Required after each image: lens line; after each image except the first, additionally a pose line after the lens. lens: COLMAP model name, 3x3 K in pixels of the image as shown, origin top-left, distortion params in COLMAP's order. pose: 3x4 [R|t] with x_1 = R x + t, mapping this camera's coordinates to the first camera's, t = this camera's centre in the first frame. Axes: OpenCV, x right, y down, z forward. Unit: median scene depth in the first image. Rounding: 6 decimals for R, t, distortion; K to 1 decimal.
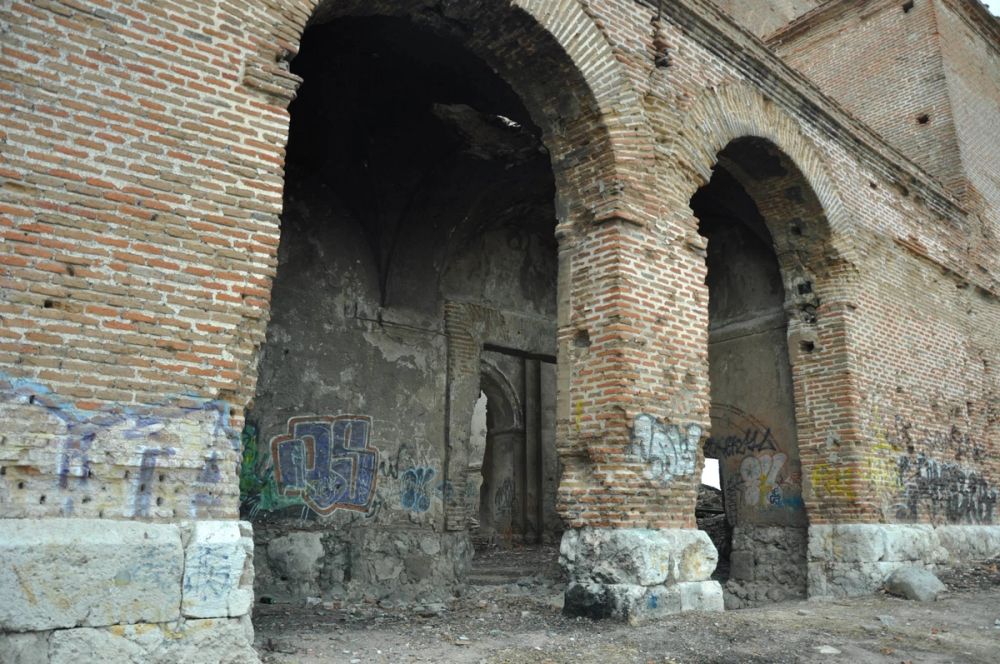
lens RADIAL K [[788.1, 0, 501.4], [0, 788.1, 335.9], [0, 0, 1]] dist [-0.158052, 0.135068]
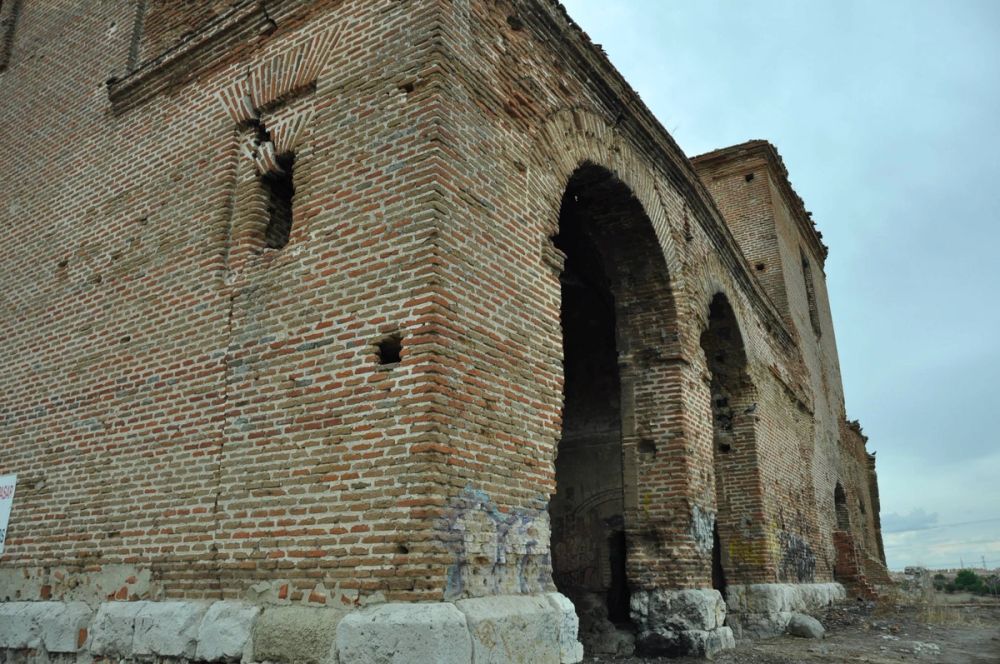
lens RADIAL K [[788.1, 0, 501.4], [0, 788.1, 335.9], [0, 0, 1]] dist [-0.158052, 0.135068]
pose [[0.937478, 0.087737, 0.336806, -0.619713], [-0.061506, 0.994238, -0.087798, -0.053597], [-0.342568, 0.061593, 0.937472, -0.176409]]
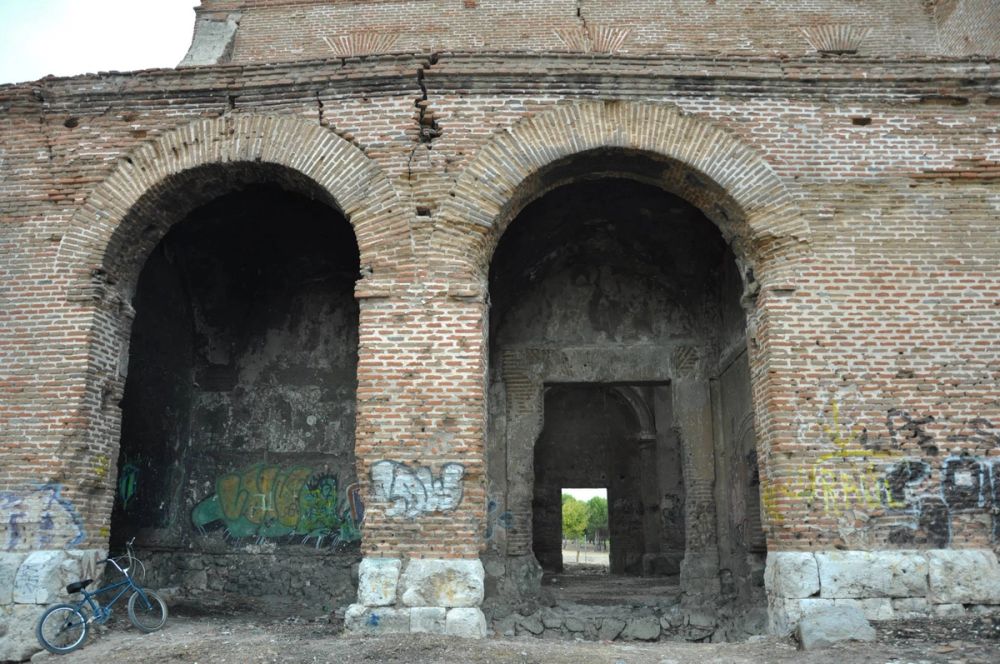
lens RADIAL K [[788.1, 0, 501.4], [0, 788.1, 335.9], [0, 0, 1]] dist [-0.158052, 0.135068]
pose [[0.745749, -0.178186, -0.641956, 1.096906], [0.166281, 0.982857, -0.079643, 0.039171], [0.645143, -0.047351, 0.762594, 0.227911]]
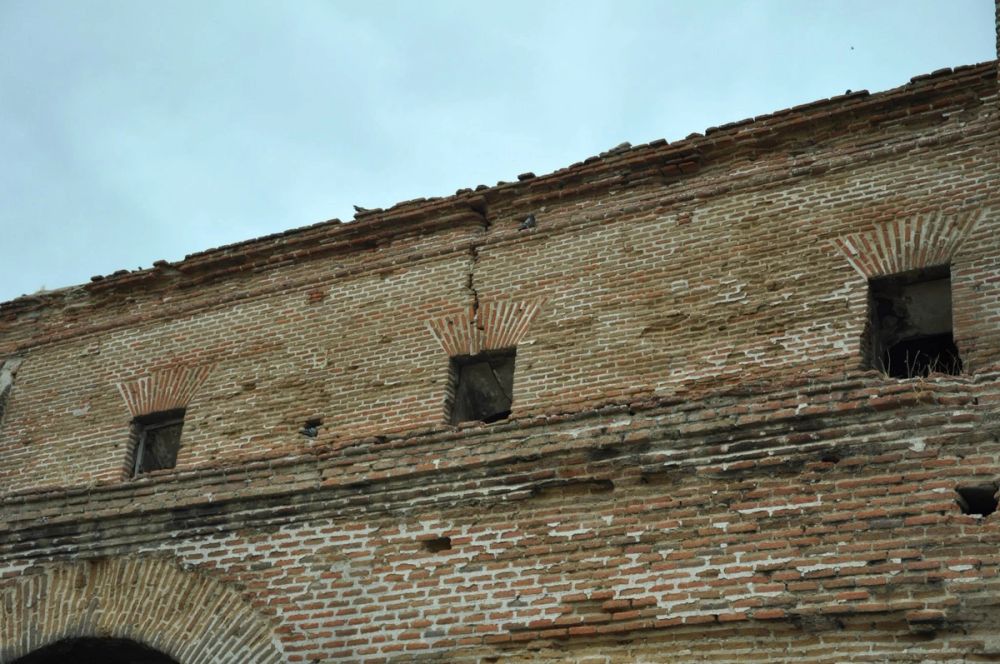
lens RADIAL K [[1666.1, 0, 500.0], [0, 1666.1, 332.0], [0, 0, 1]] dist [0.270594, 0.094828]
pose [[0.368650, -0.416131, -0.831223, 2.262787], [0.155431, 0.909209, -0.386238, 0.134694], [0.916482, 0.013189, 0.399859, 1.019390]]
